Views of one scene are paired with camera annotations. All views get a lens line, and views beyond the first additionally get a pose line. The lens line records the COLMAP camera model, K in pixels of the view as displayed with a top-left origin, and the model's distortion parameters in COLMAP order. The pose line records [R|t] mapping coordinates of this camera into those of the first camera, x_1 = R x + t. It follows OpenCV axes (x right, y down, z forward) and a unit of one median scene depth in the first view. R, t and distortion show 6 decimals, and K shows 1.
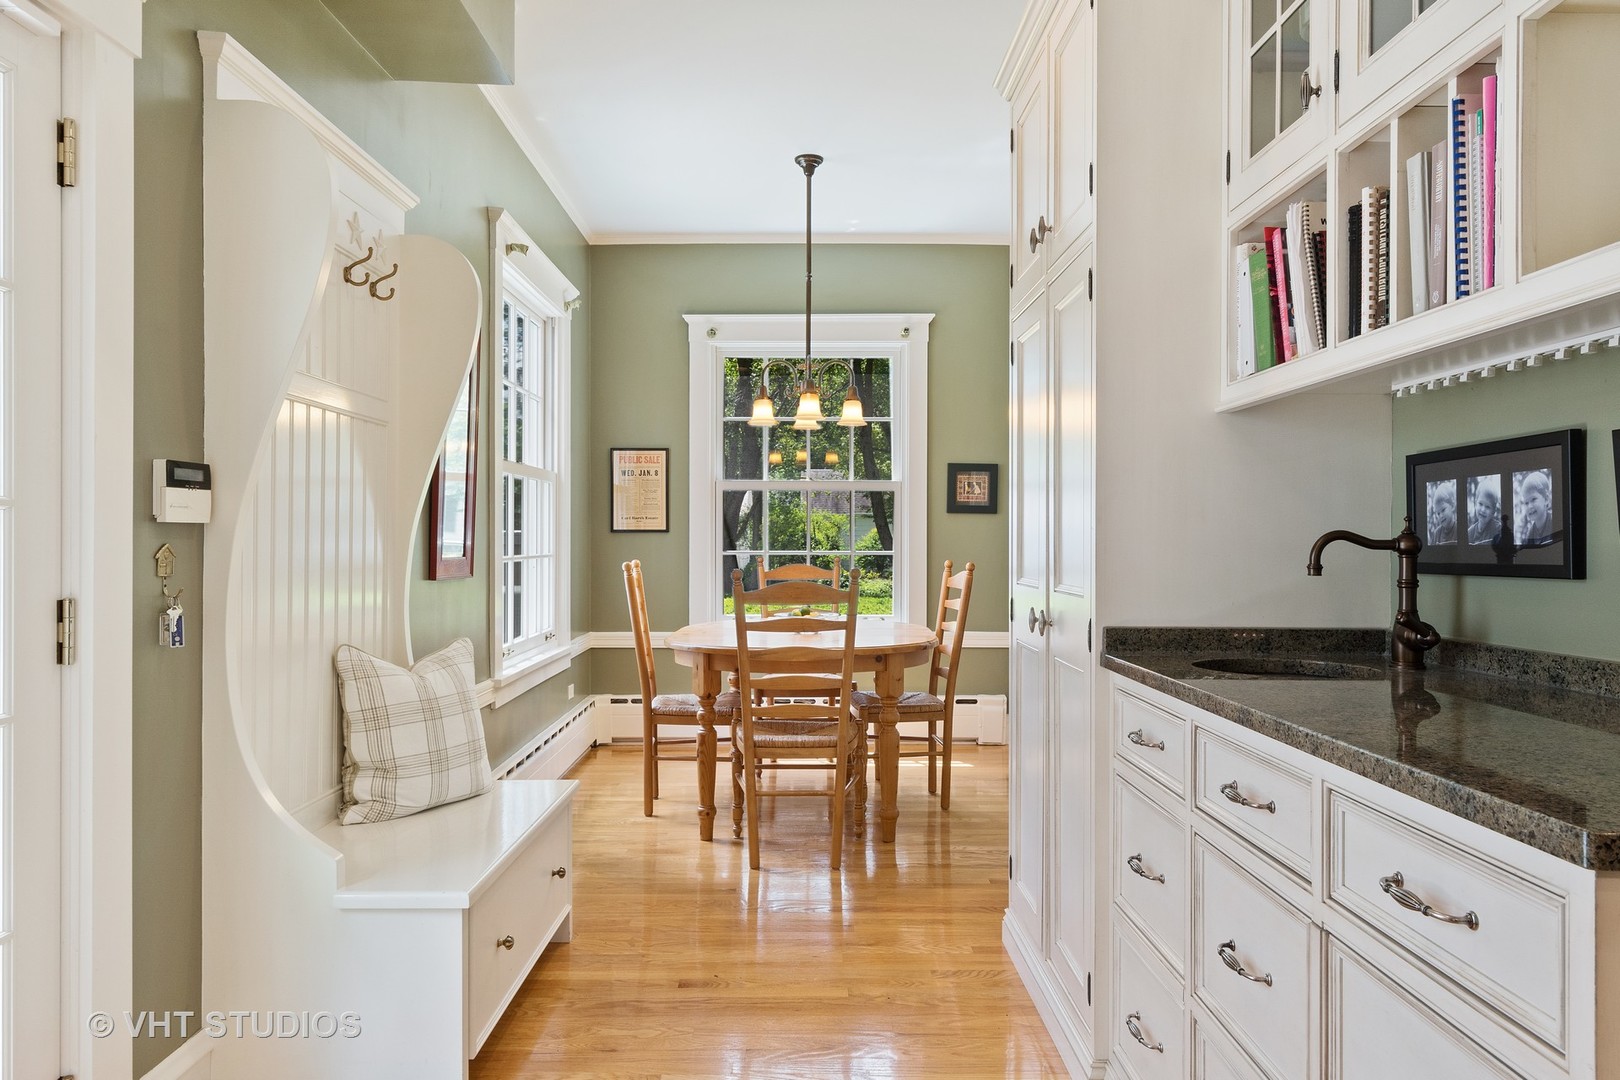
lens RADIAL K [[1053.8, 0, 812.2], [0, 1053.8, 528.3], [0, 0, 1]] dist [-0.000003, 0.001328]
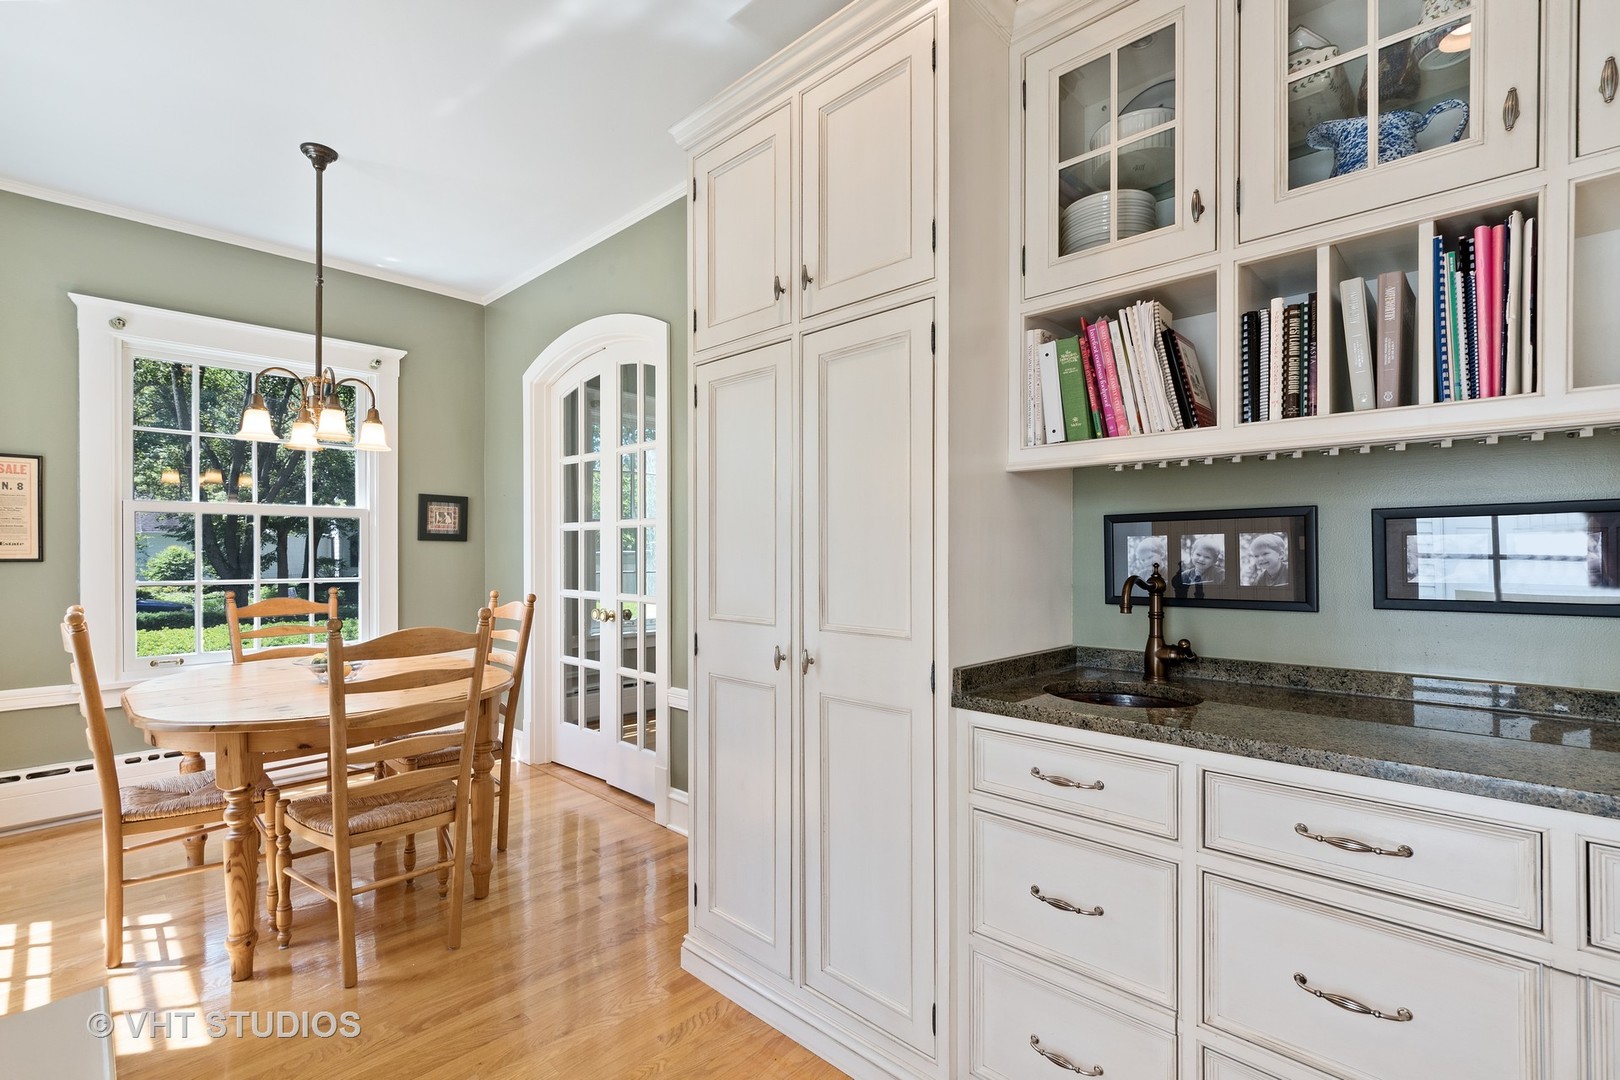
lens RADIAL K [[724.4, 0, 799.6], [0, 724.4, 550.6], [0, 0, 1]] dist [-0.002900, -0.000604]
pose [[0.707549, -0.001245, 0.706664, -0.287806], [-0.003530, 0.999980, 0.005296, -0.023192], [-0.706656, -0.006242, 0.707530, 0.511755]]
